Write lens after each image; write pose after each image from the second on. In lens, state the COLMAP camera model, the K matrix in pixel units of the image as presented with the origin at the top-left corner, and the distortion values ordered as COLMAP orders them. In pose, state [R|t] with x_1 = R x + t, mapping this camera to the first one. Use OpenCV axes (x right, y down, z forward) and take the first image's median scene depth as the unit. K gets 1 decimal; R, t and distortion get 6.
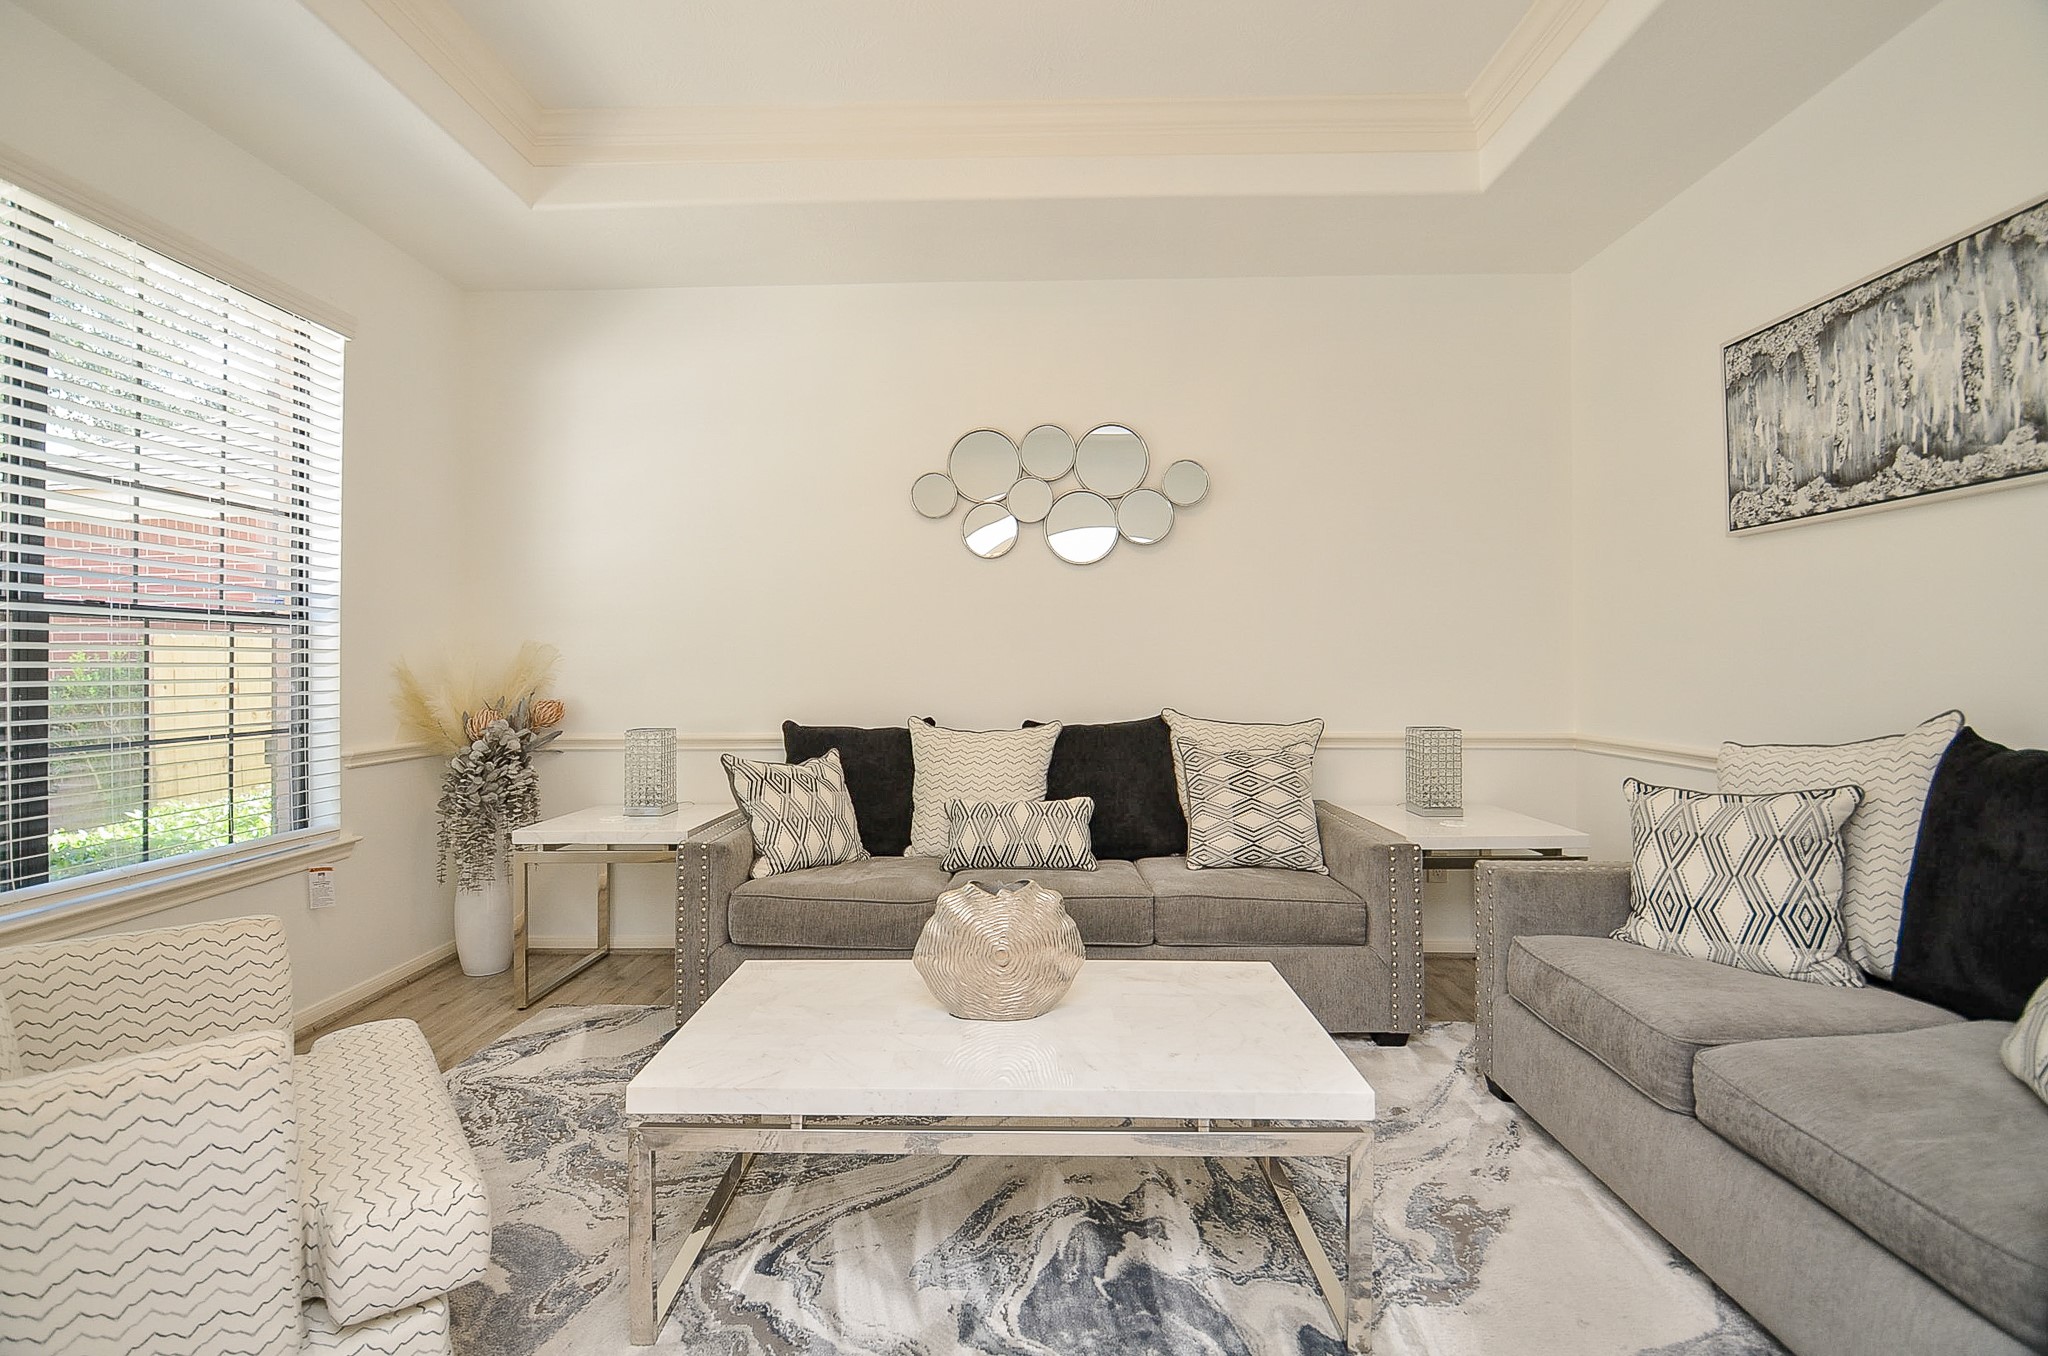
lens RADIAL K [[923.4, 0, 1027.5], [0, 923.4, 648.6], [0, 0, 1]] dist [-0.007564, -0.010142]
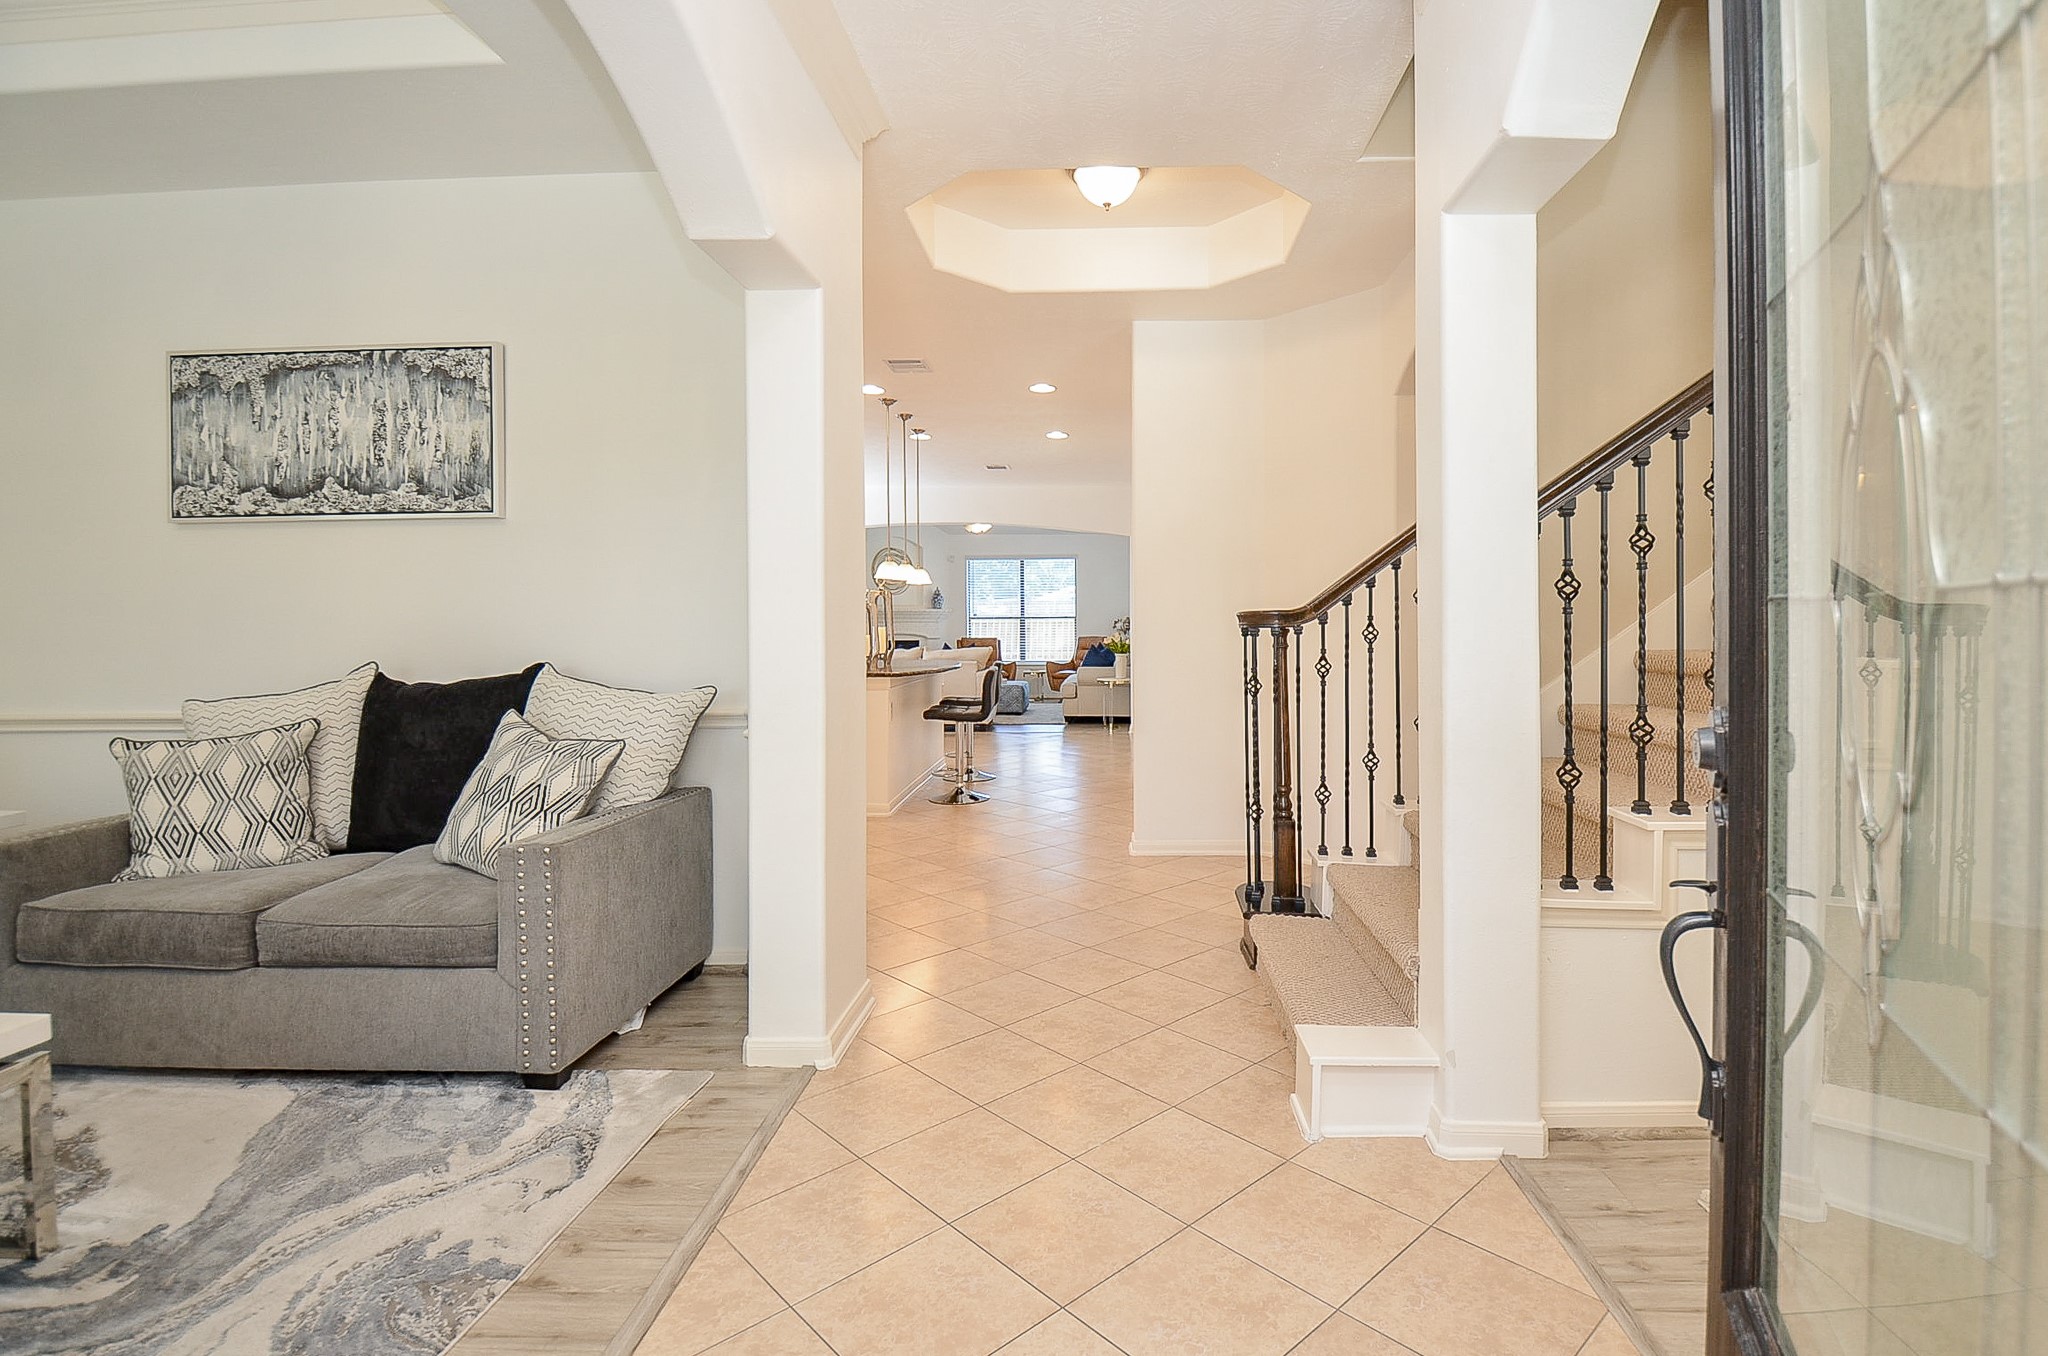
lens RADIAL K [[923.4, 0, 1012.8], [0, 923.4, 645.2], [0, 0, 1]] dist [-0.007564, -0.010142]
pose [[0.055390, -0.014790, 0.998355, -0.414598], [-0.003920, 0.999879, 0.015030, 0.011945], [-0.998457, -0.004746, 0.055325, -0.143444]]
